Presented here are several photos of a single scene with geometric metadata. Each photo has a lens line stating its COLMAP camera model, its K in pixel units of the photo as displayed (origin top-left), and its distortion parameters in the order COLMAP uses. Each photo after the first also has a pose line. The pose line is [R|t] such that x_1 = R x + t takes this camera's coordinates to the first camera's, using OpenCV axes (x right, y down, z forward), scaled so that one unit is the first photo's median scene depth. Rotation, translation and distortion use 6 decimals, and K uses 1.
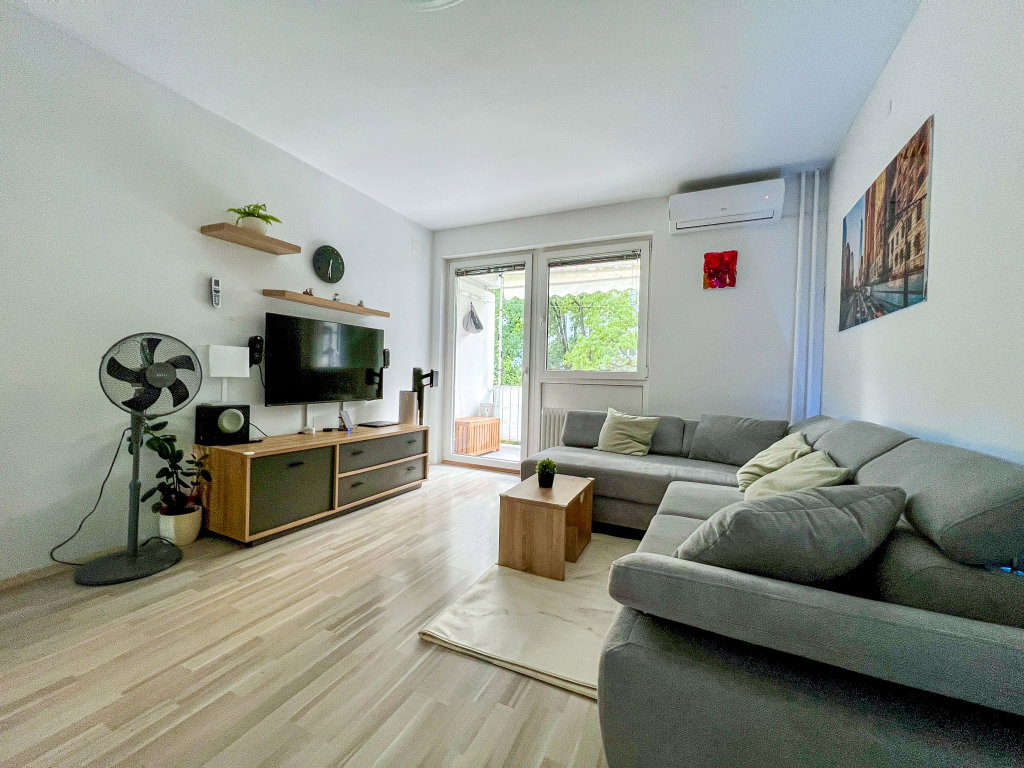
lens RADIAL K [[409.7, 0, 512.8], [0, 409.7, 383.0], [0, 0, 1]] dist [-0.001975, 0.000850]
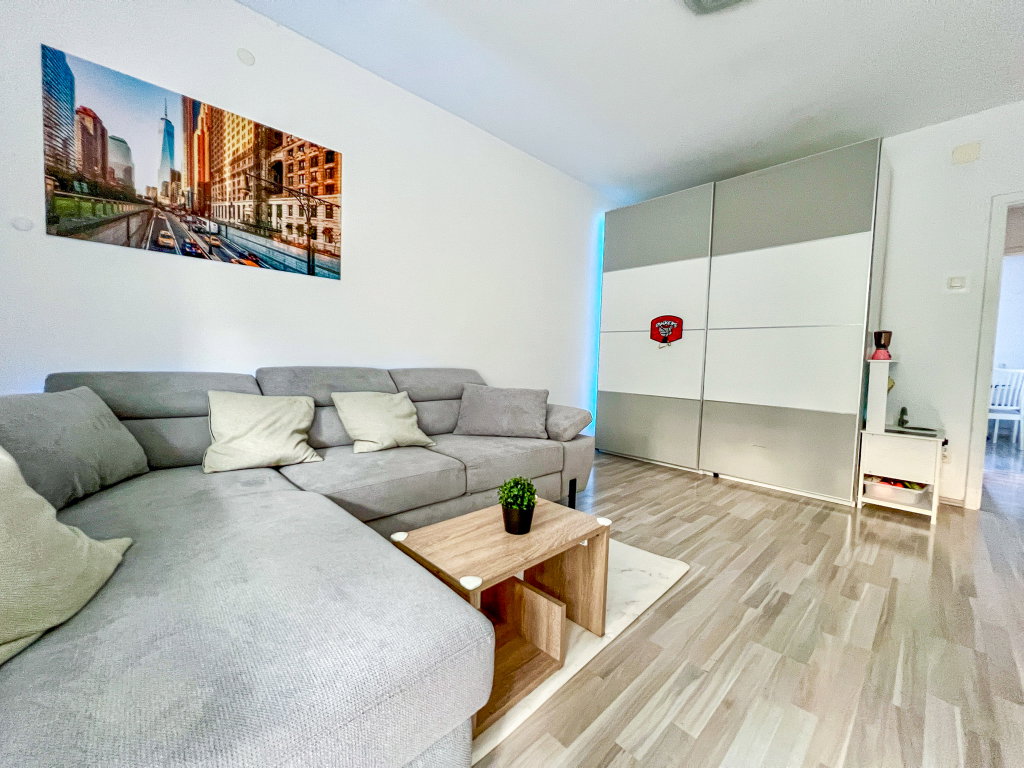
lens RADIAL K [[409.7, 0, 512.8], [0, 409.7, 383.1], [0, 0, 1]] dist [-0.001975, 0.000850]
pose [[-0.931865, -0.071915, 0.355607, -0.103213], [-0.046280, 0.995713, 0.080089, 0.018271], [-0.359842, 0.058174, -0.931198, 1.671698]]
